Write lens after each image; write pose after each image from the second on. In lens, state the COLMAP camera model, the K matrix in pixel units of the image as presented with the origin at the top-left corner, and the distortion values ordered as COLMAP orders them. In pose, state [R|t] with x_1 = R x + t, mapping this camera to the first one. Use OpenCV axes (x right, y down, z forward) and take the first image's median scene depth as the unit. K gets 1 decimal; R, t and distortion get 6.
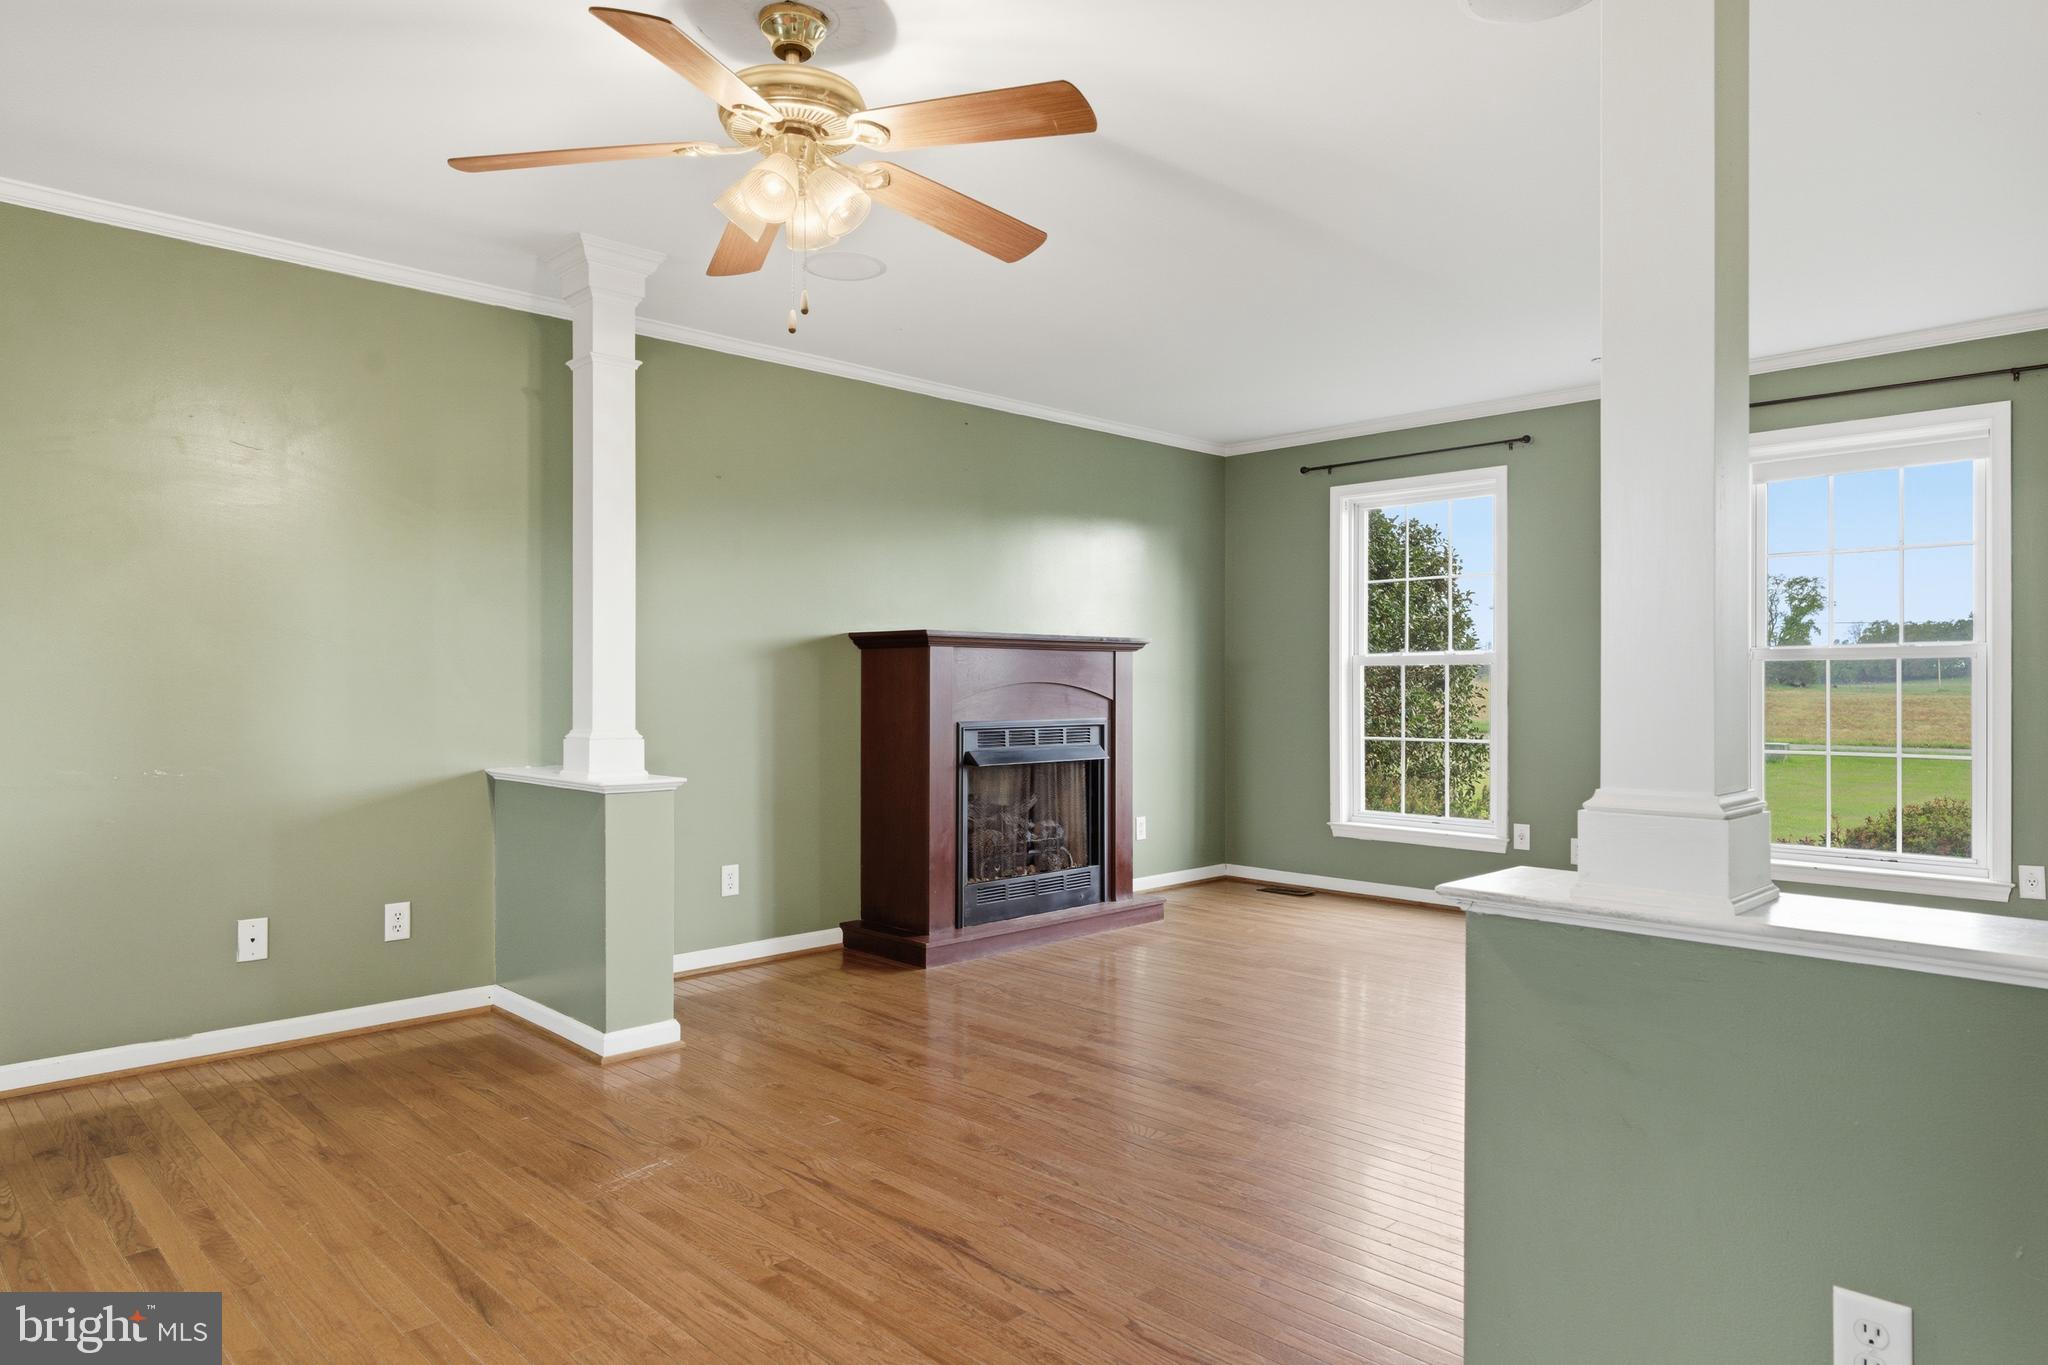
lens RADIAL K [[1249.2, 0, 1024.0], [0, 1249.2, 682.5], [0, 0, 1]] dist [-0.000498, -0.000105]
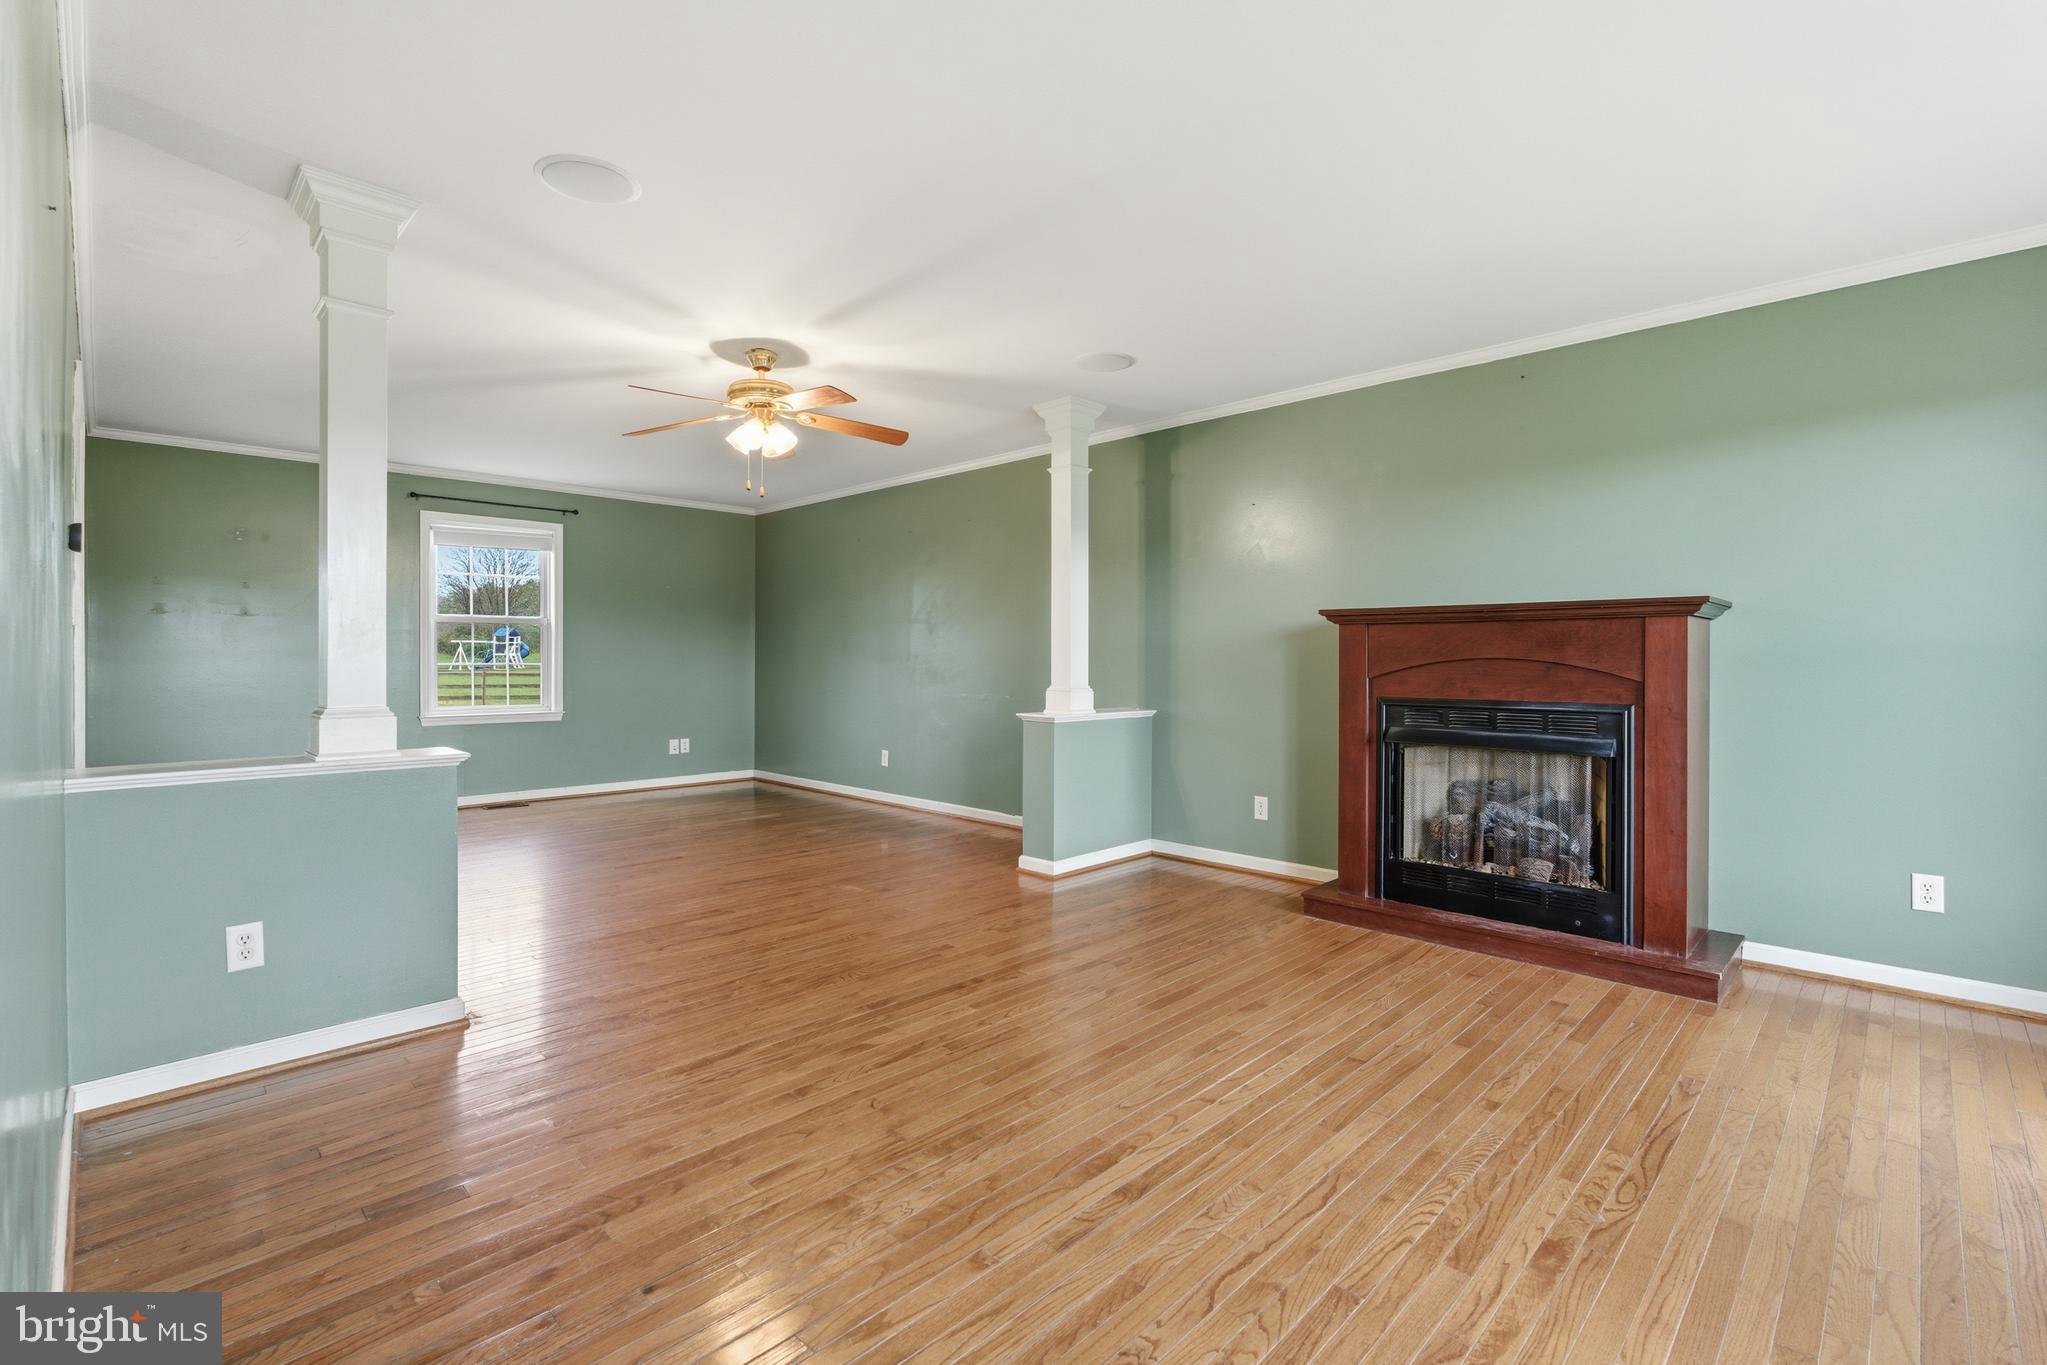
lens RADIAL K [[919.7, 0, 1029.8], [0, 919.7, 673.6], [0, 0, 1]] dist [-0.001490, 0.000053]
pose [[0.019086, 0.020483, -0.999608, 0.937162], [0.001716, 0.999788, 0.020519, -0.005964], [0.999816, -0.002107, 0.019047, 0.941986]]
